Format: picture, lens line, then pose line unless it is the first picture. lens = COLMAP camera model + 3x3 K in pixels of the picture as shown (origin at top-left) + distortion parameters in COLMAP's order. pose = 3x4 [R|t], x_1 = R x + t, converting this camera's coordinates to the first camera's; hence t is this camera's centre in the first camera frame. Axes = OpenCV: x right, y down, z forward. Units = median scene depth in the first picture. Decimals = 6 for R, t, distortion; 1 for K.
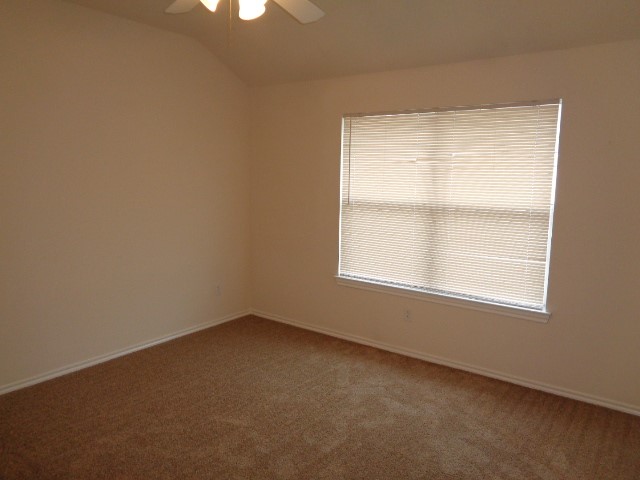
lens RADIAL K [[480.1, 0, 318.8], [0, 480.1, 238.8], [0, 0, 1]] dist [-0.012123, 0.019669]
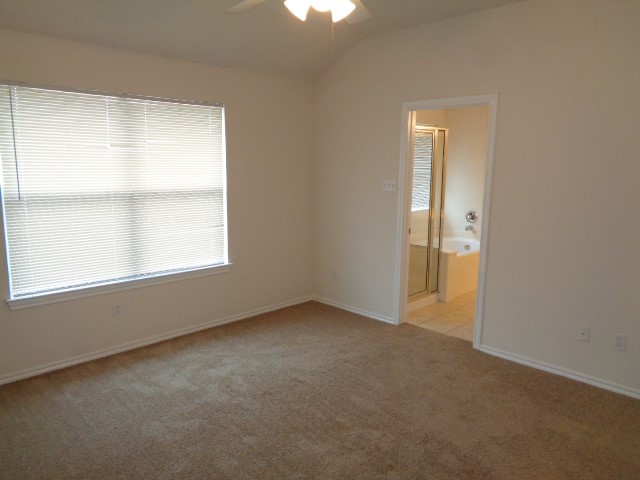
lens RADIAL K [[480.1, 0, 315.0], [0, 480.1, 237.3], [0, 0, 1]] dist [-0.012123, 0.019669]
pose [[0.146597, -0.169930, 0.974491, -0.690569], [0.122726, 0.980647, 0.152541, -0.082854], [-0.981554, 0.097234, 0.164615, 0.469447]]
